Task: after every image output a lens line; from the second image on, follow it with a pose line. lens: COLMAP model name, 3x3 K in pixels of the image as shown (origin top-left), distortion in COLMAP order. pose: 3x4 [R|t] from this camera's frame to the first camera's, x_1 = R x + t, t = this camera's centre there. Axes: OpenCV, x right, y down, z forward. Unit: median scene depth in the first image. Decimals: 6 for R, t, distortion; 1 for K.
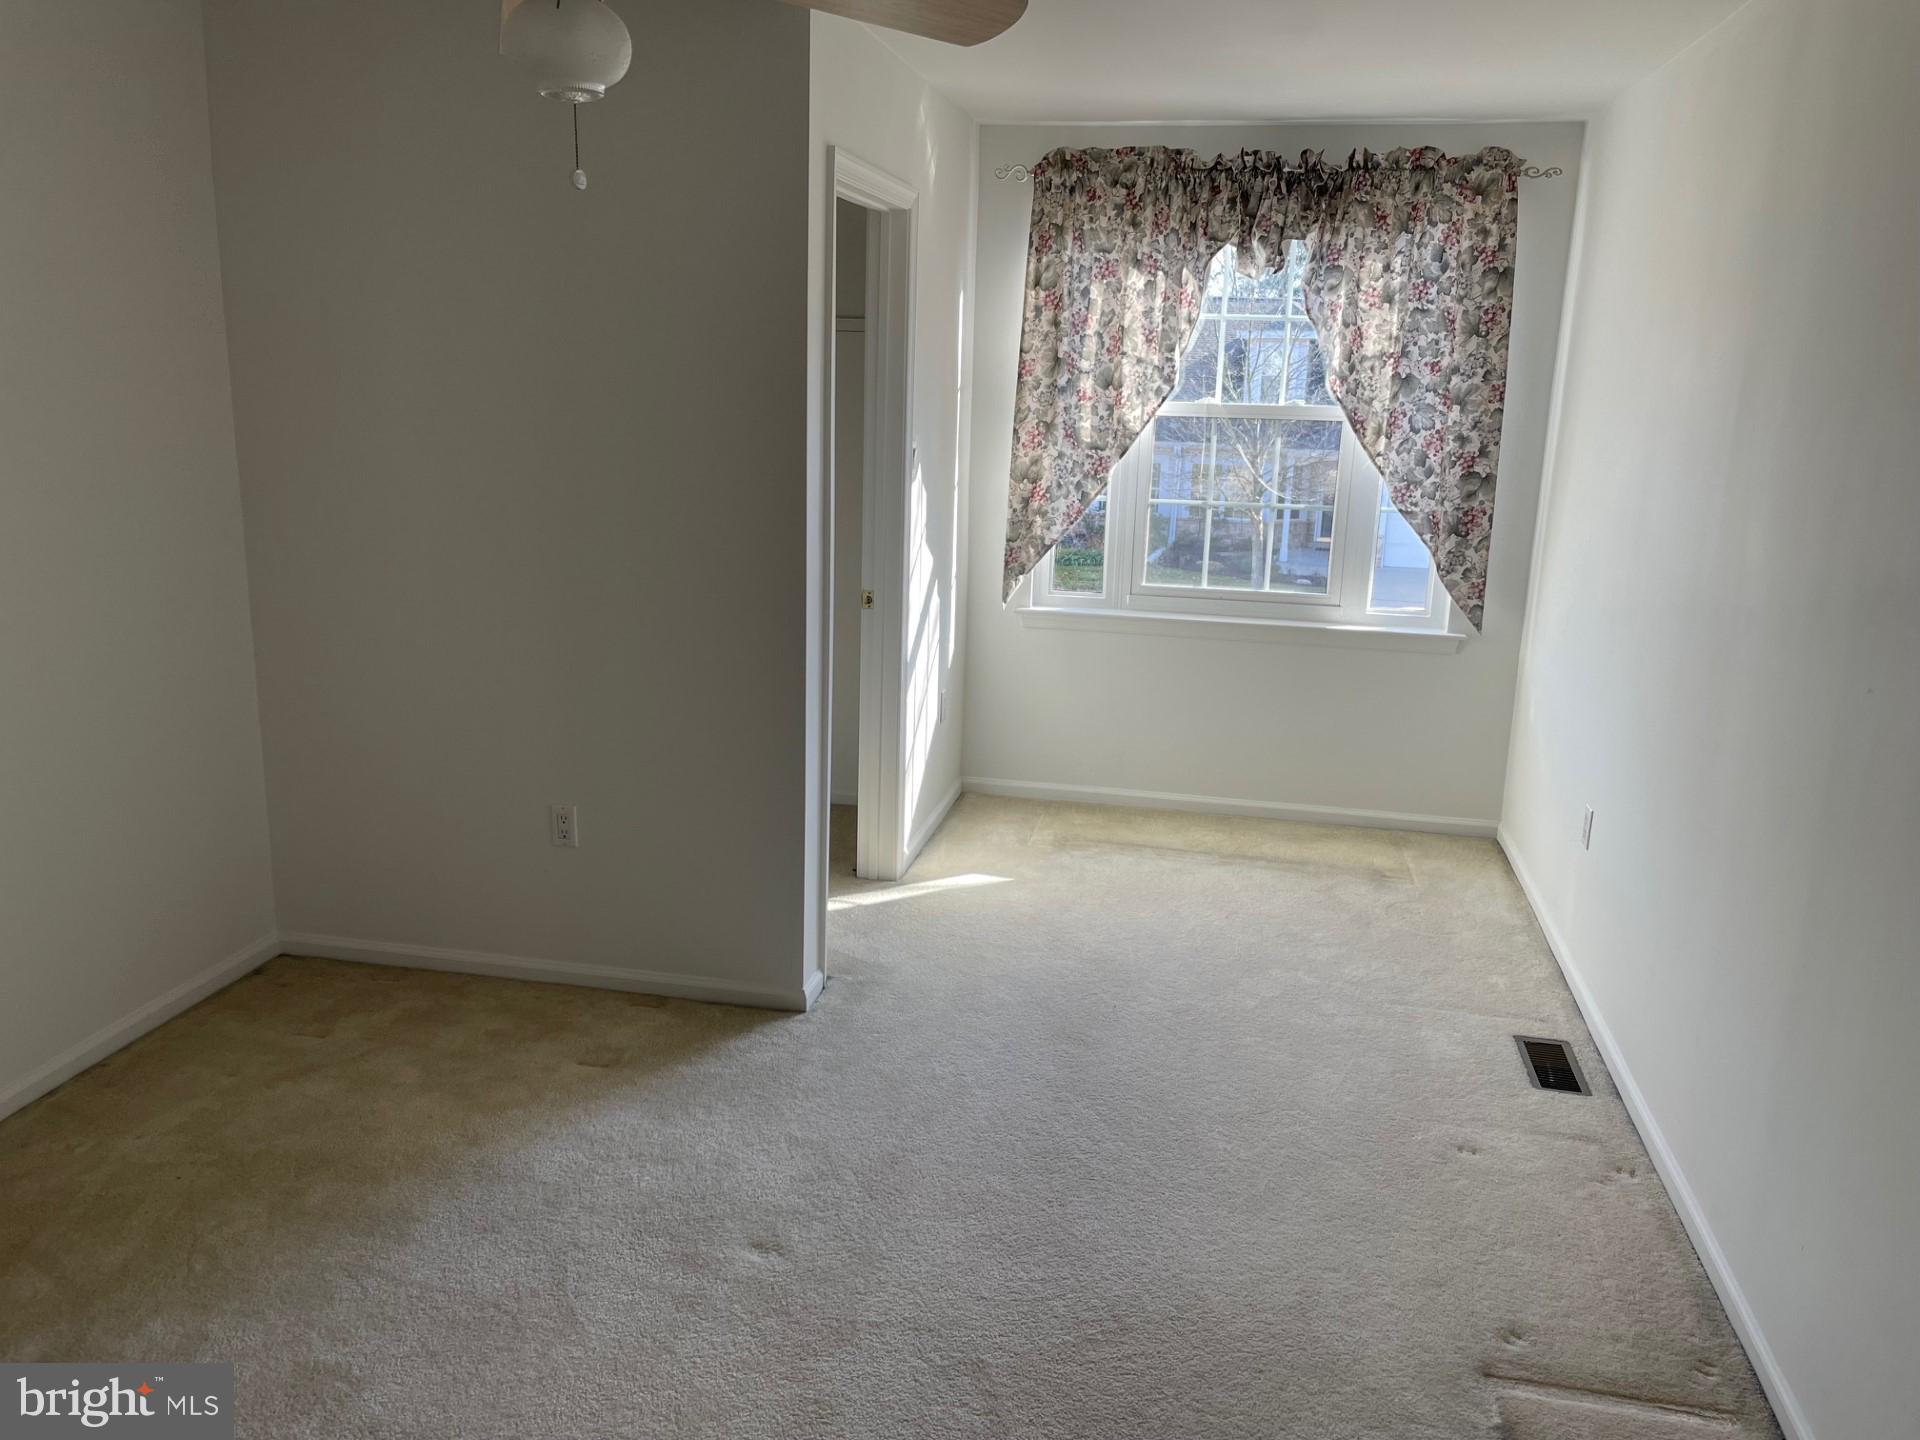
lens RADIAL K [[1440.8, 0, 965.3], [0, 1440.8, 697.2], [0, 0, 1]] dist [0.084630, -0.106724]
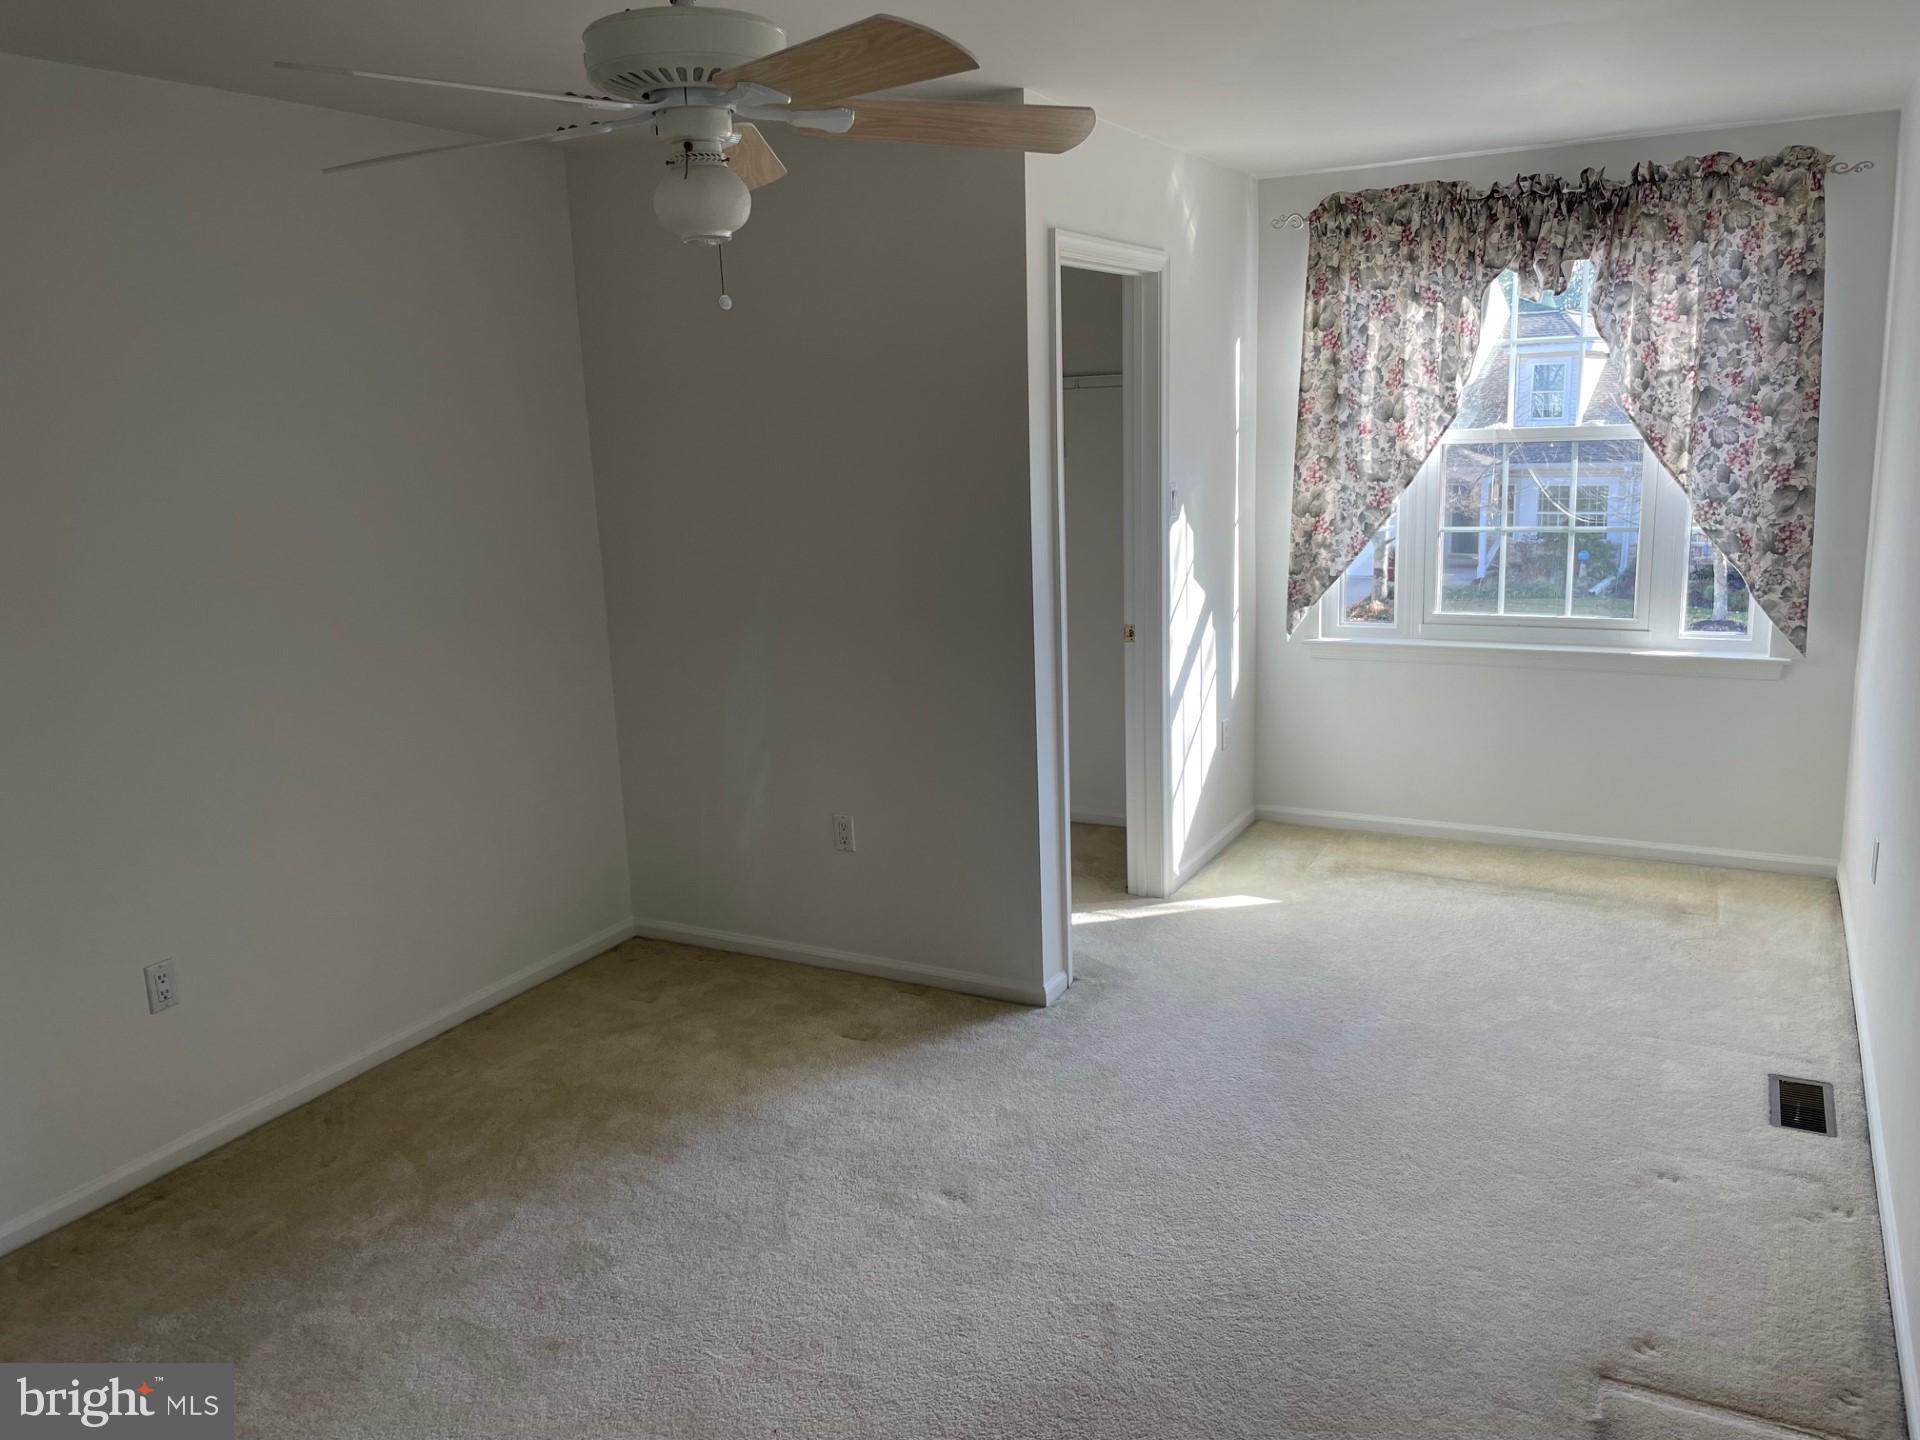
lens RADIAL K [[1440.8, 0, 965.3], [0, 1440.8, 697.2], [0, 0, 1]] dist [0.084630, -0.106724]
pose [[0.956877, -0.006895, -0.290411, 0.116046], [-0.001793, 0.999559, -0.029641, 0.011468], [0.290487, 0.028884, 0.956443, -0.057268]]
